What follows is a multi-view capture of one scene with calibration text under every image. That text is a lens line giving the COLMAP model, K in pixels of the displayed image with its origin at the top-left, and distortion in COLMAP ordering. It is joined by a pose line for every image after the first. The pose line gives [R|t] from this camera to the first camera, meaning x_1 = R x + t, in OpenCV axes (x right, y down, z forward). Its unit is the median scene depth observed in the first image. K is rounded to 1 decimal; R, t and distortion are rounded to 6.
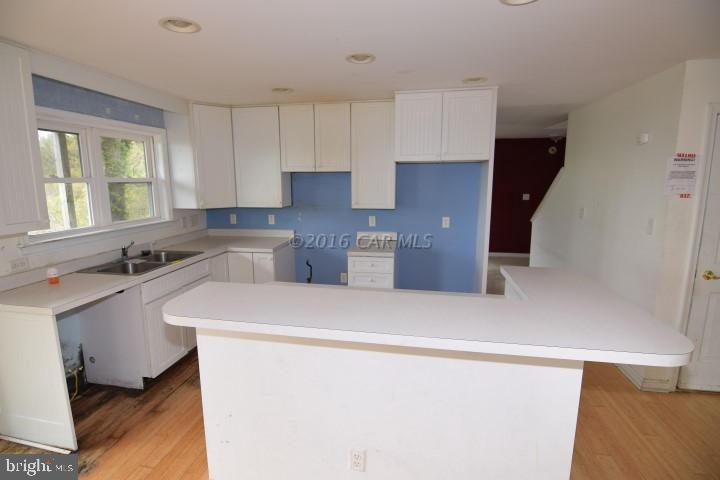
lens RADIAL K [[345.0, 0, 360.6], [0, 345.0, 231.6], [0, 0, 1]] dist [-0.000742, -0.016614]
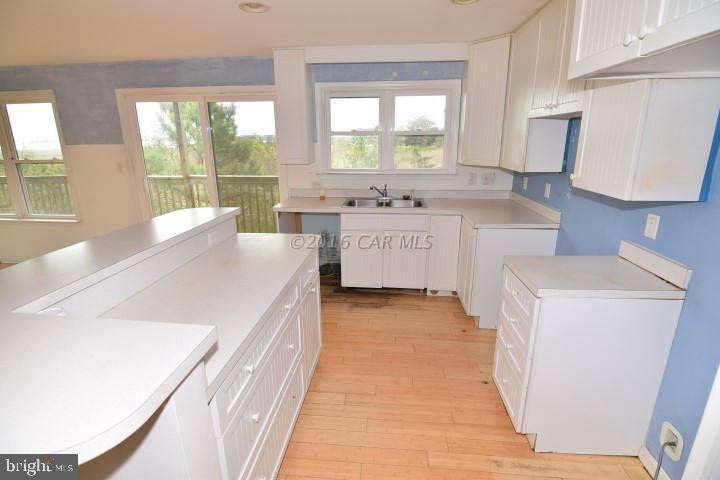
lens RADIAL K [[345.0, 0, 360.6], [0, 345.0, 231.6], [0, 0, 1]] dist [-0.000742, -0.016614]
pose [[0.067197, 0.258468, -0.963680, 0.514784], [-0.144382, 0.958216, 0.246935, -0.093262], [0.987238, 0.122545, 0.101707, 0.747471]]
